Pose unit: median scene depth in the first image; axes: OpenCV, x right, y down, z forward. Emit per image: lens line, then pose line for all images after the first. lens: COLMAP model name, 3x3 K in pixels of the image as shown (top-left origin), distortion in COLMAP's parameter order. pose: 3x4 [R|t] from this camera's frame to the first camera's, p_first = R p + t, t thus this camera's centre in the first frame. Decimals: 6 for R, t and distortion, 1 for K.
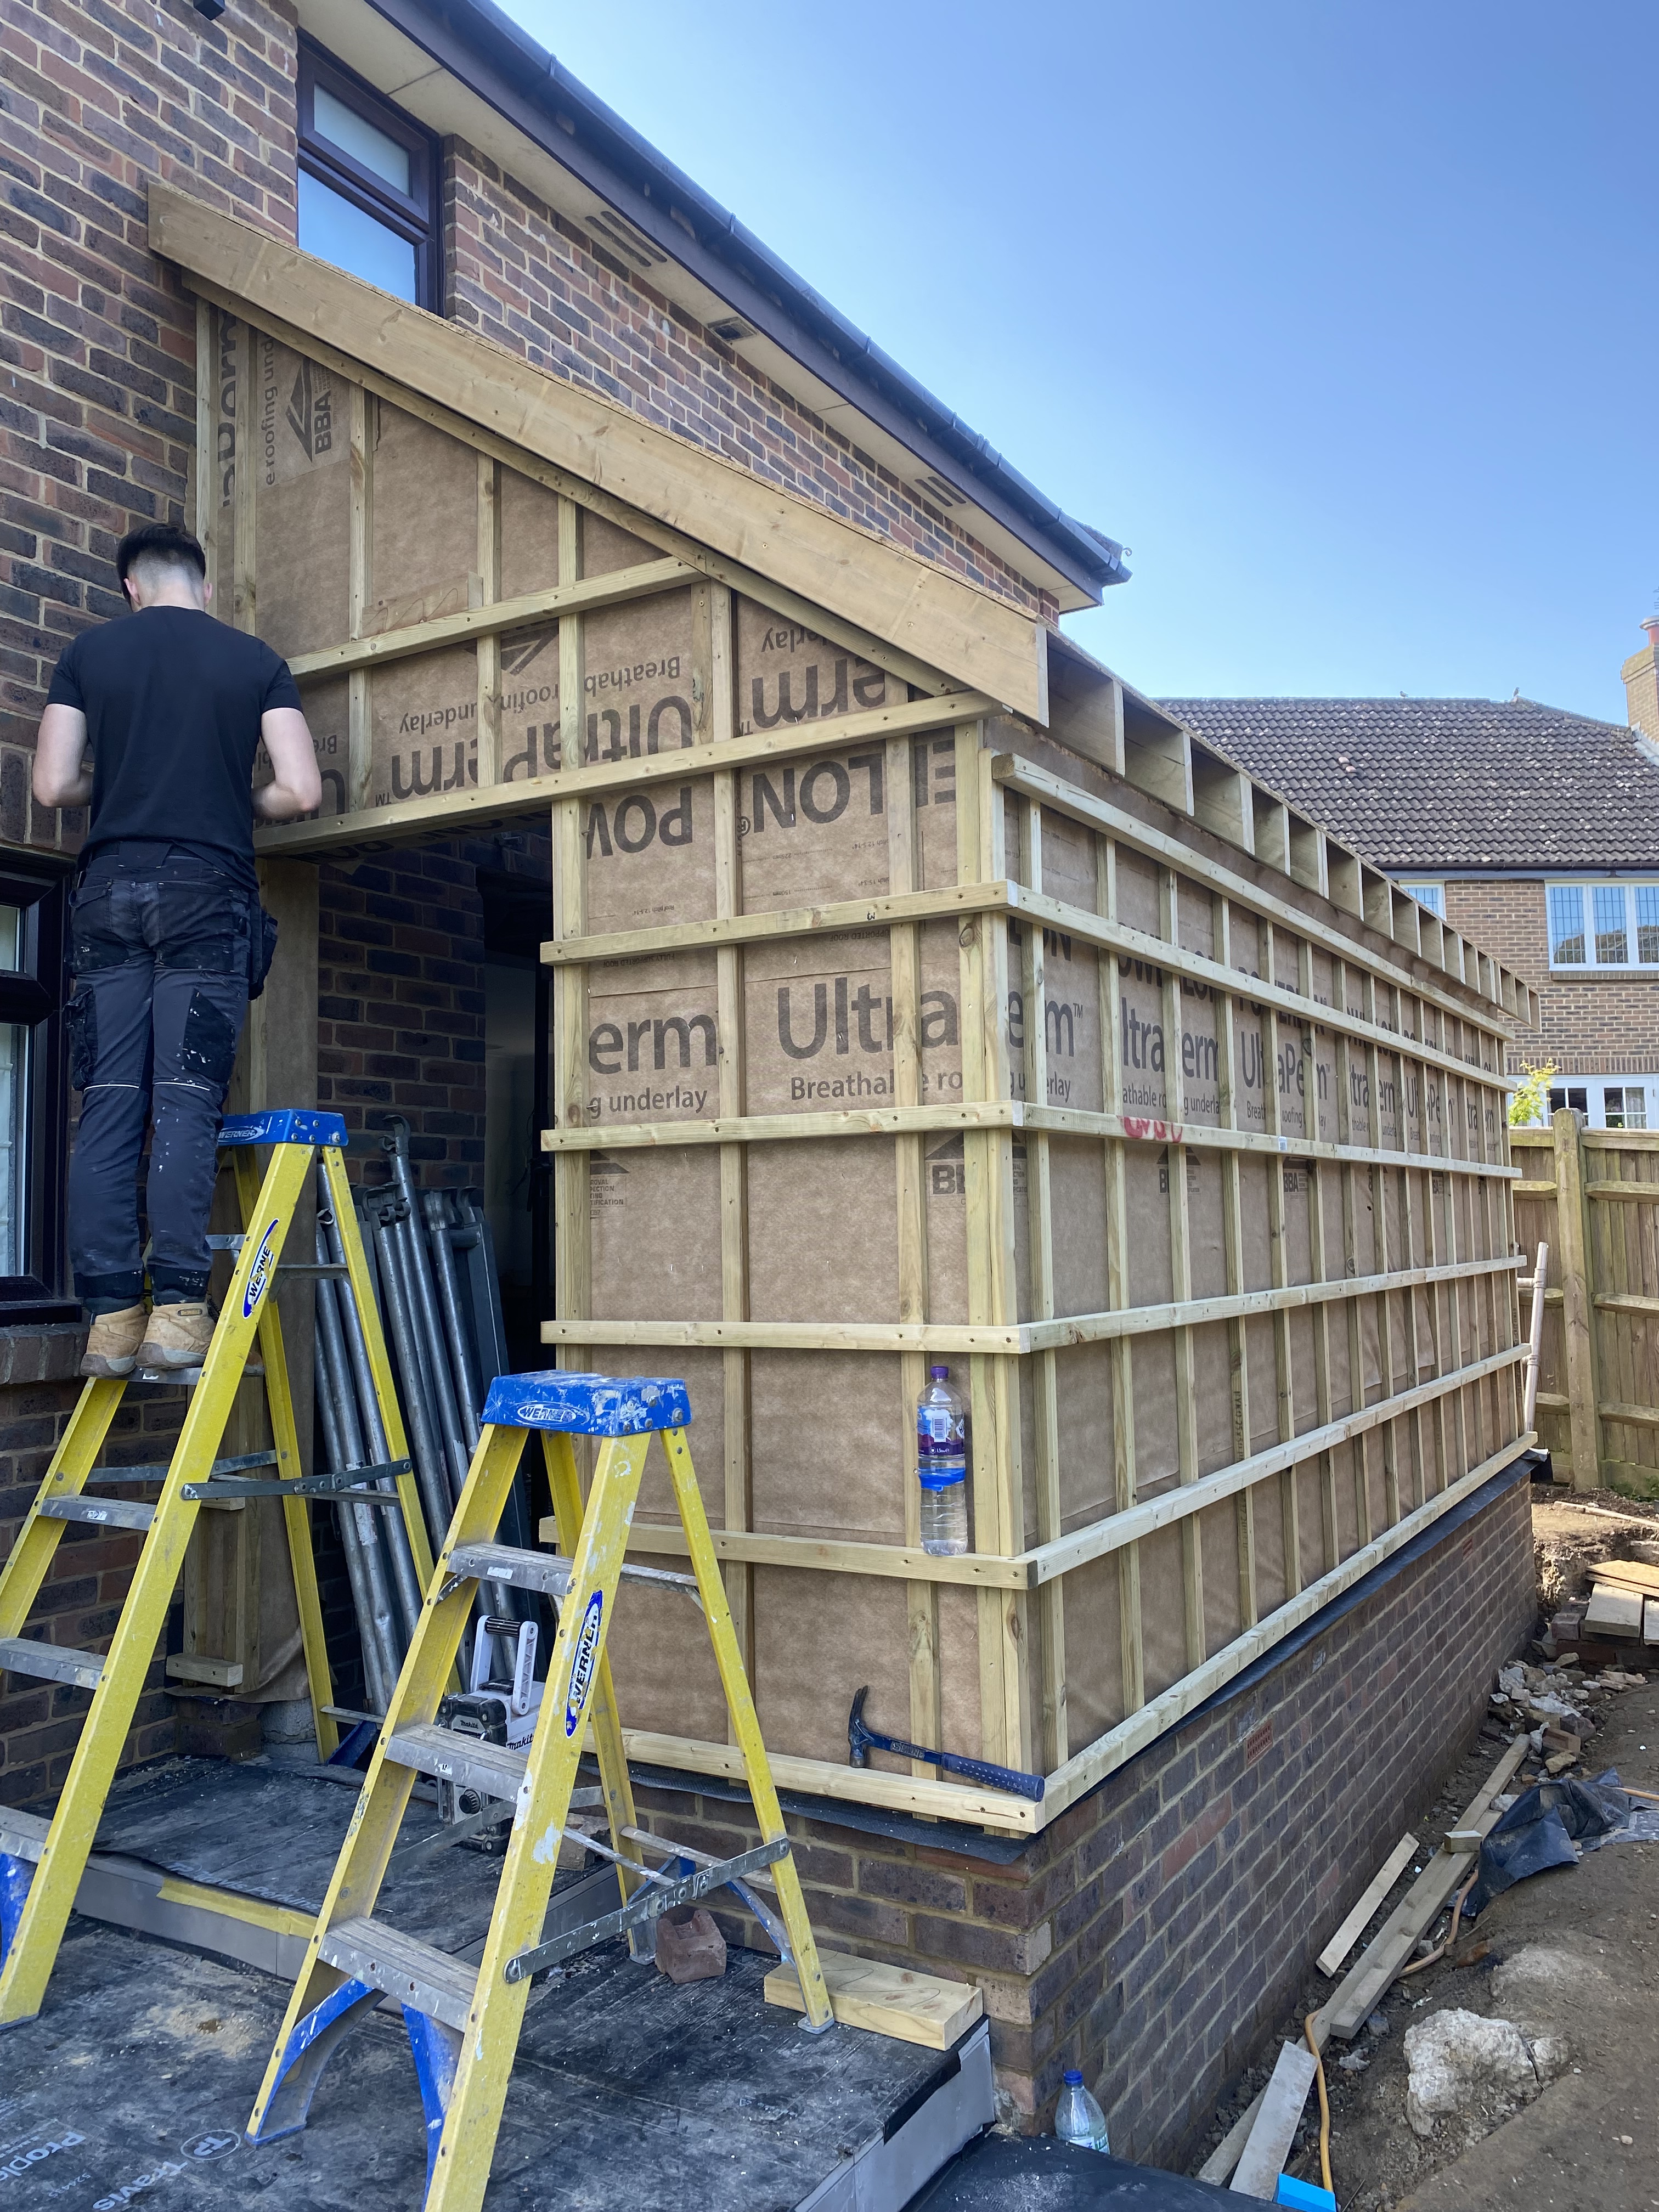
lens RADIAL K [[1680.2, 0, 807.1], [0, 1680.2, 1080.5], [0, 0, 1]] dist [0.037496, -0.034875]
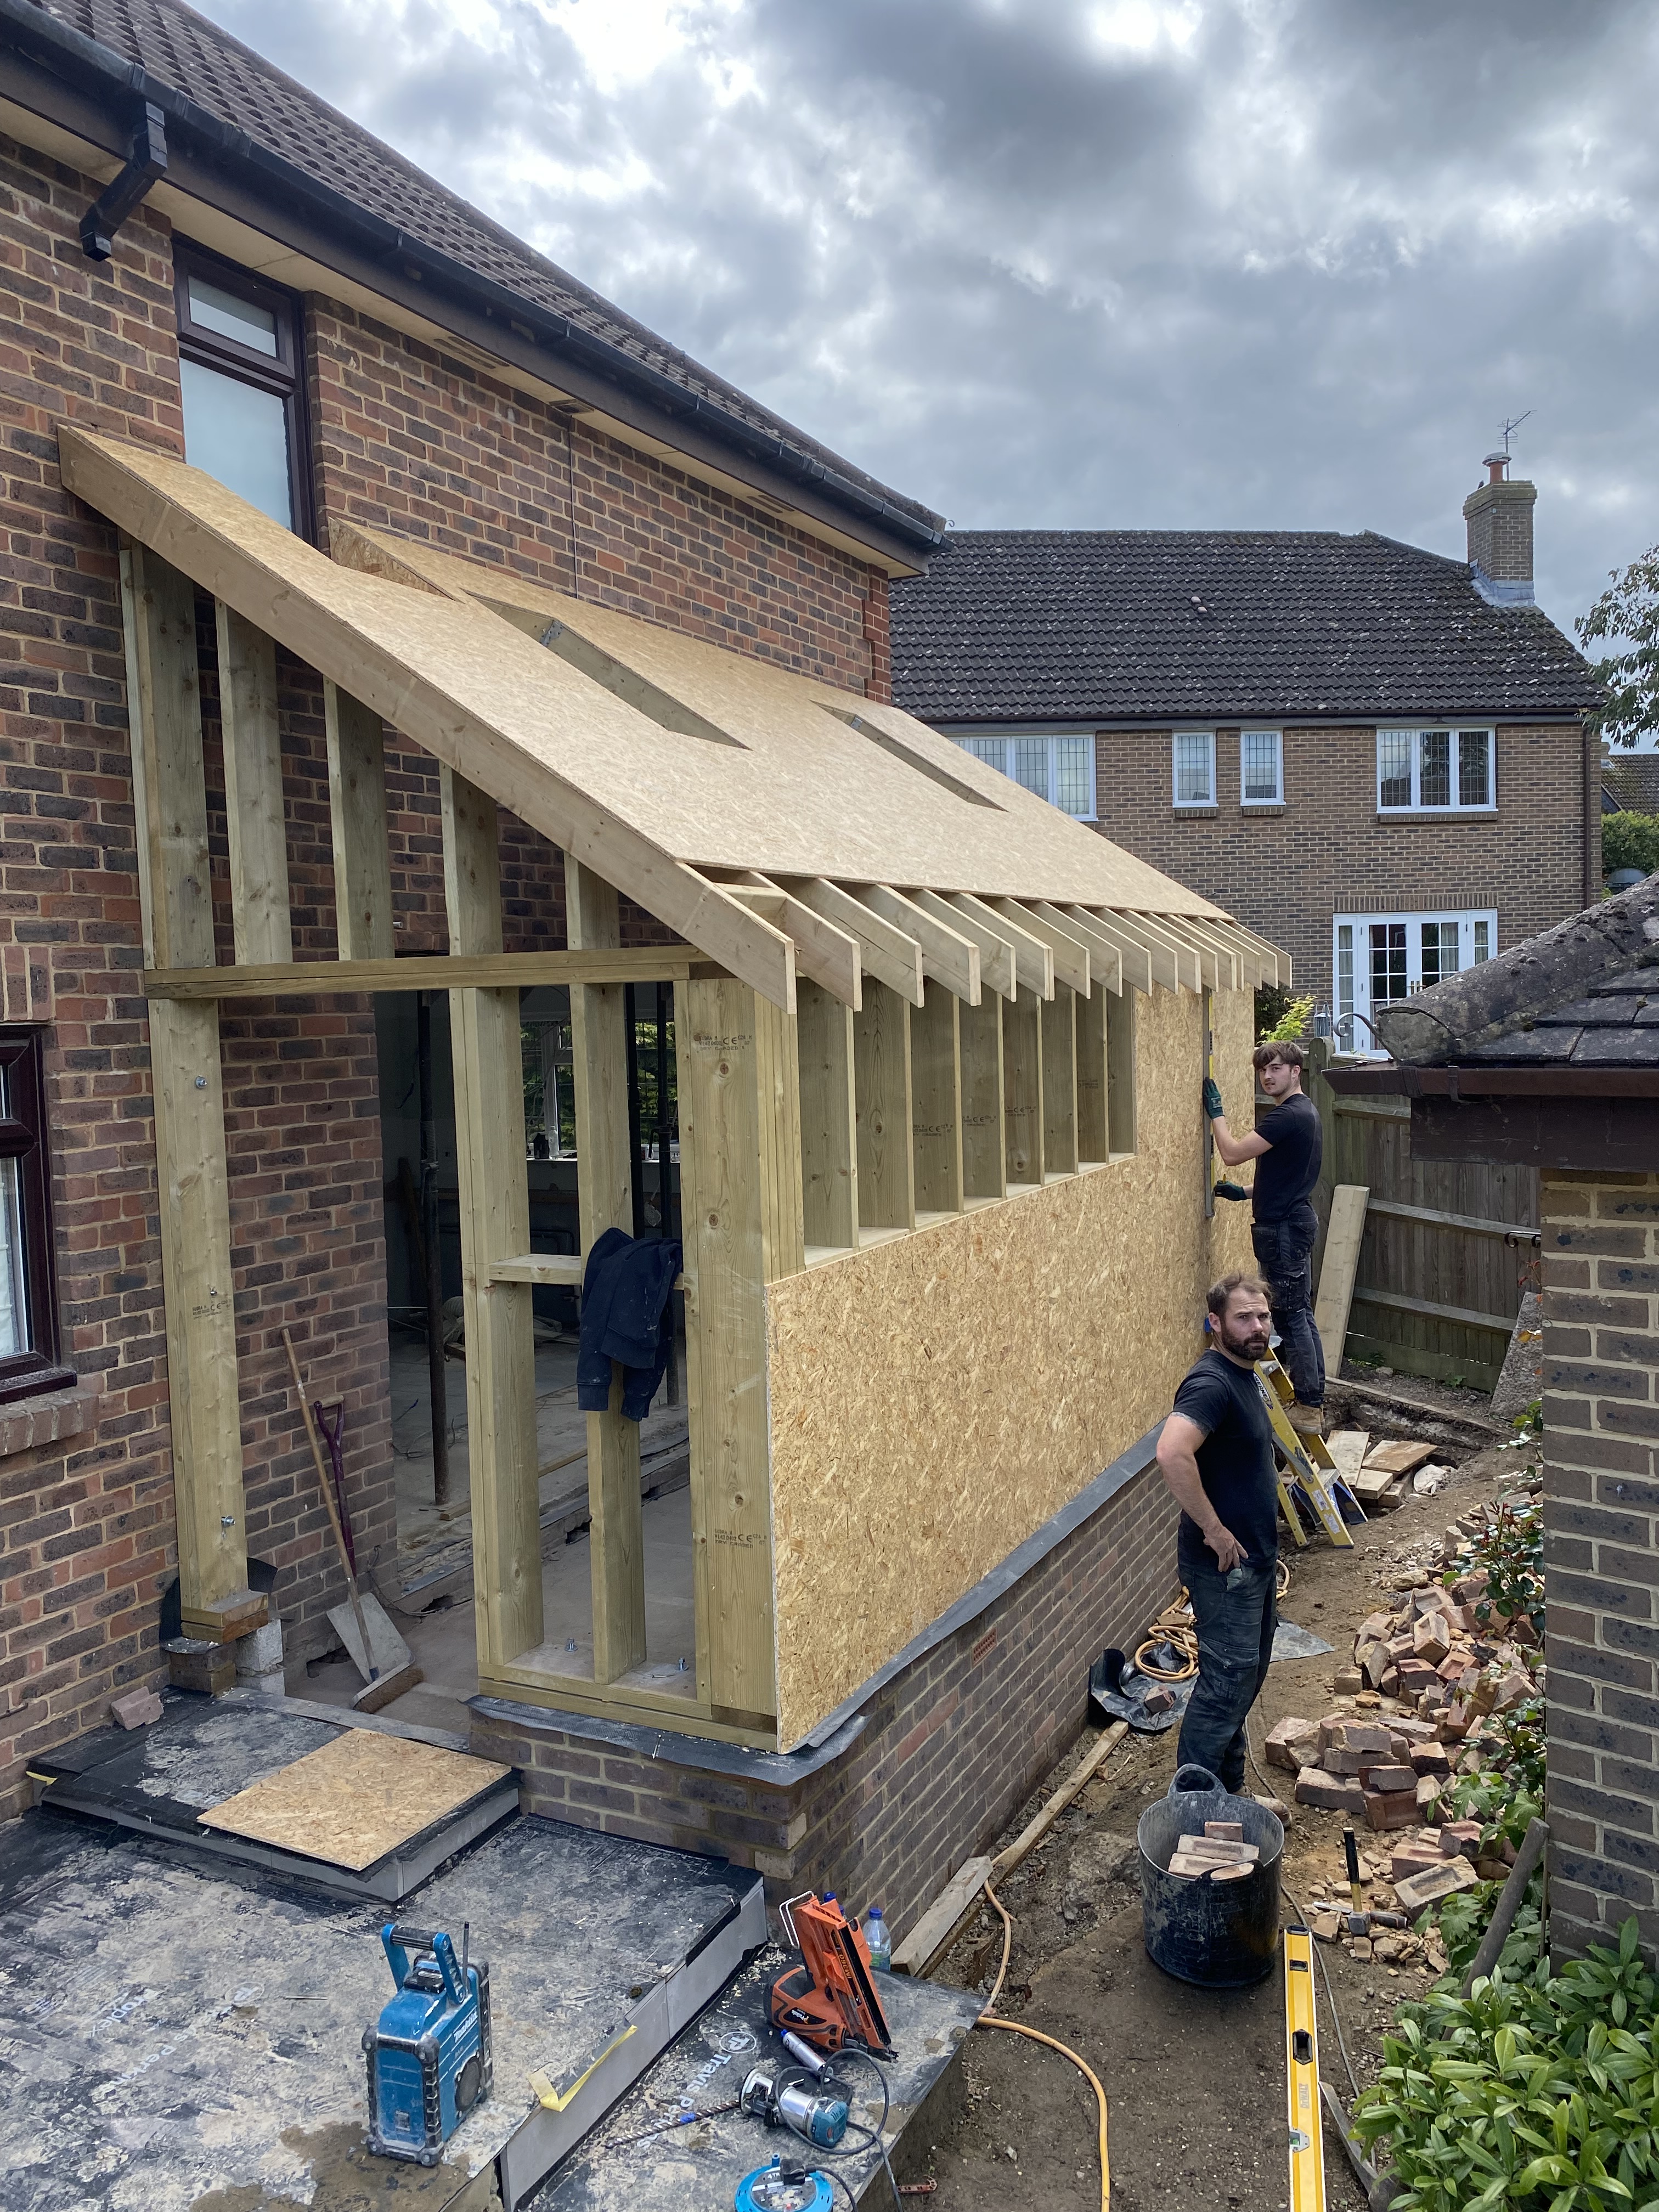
lens RADIAL K [[1680.2, 0, 806.2], [0, 1680.2, 1100.1], [0, 0, 1]] dist [0.037496, -0.034875]
pose [[0.997616, -0.019047, 0.066323, 0.031181], [0.009246, 0.989378, 0.145070, -0.178477], [-0.068382, -0.144111, 0.987196, -0.196977]]
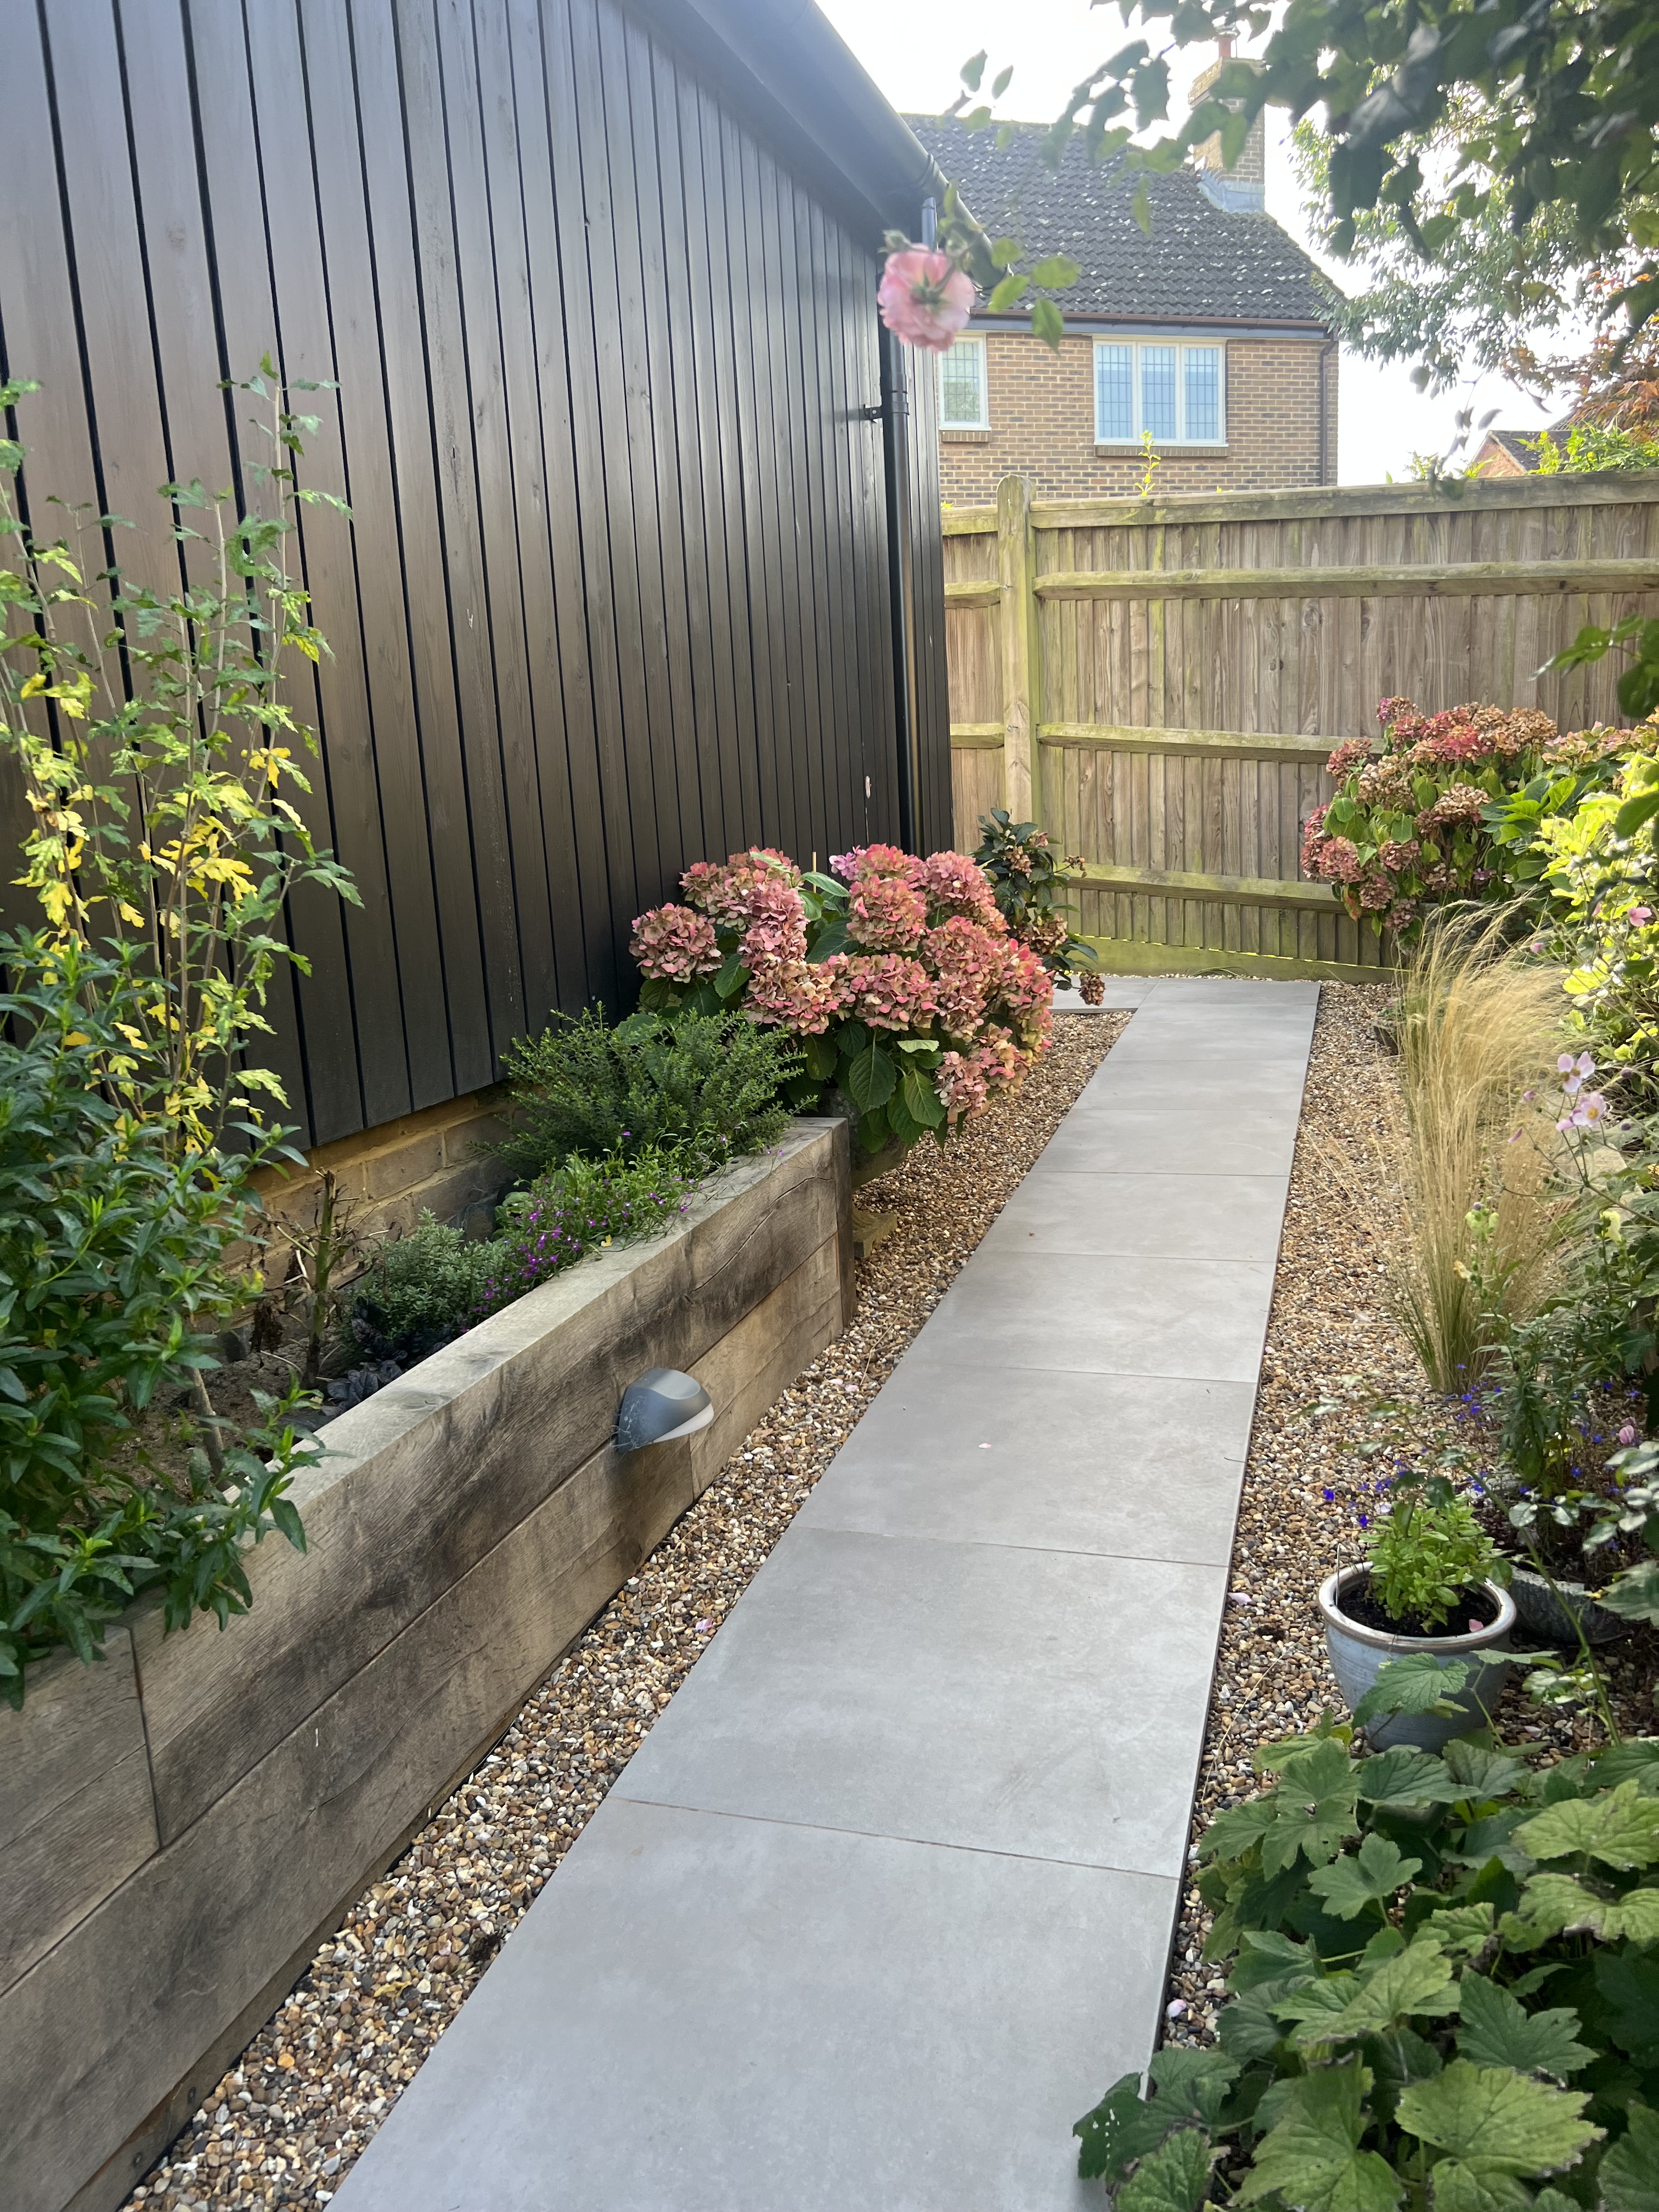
lens RADIAL K [[1663.6, 0, 818.7], [0, 1663.6, 1120.7], [0, 0, 1]] dist [0.052149, -0.054195]
pose [[0.972836, -0.079329, 0.217479, 0.286621], [0.017311, 0.961751, 0.273378, 0.141107], [-0.230847, -0.262187, 0.936999, 0.388964]]
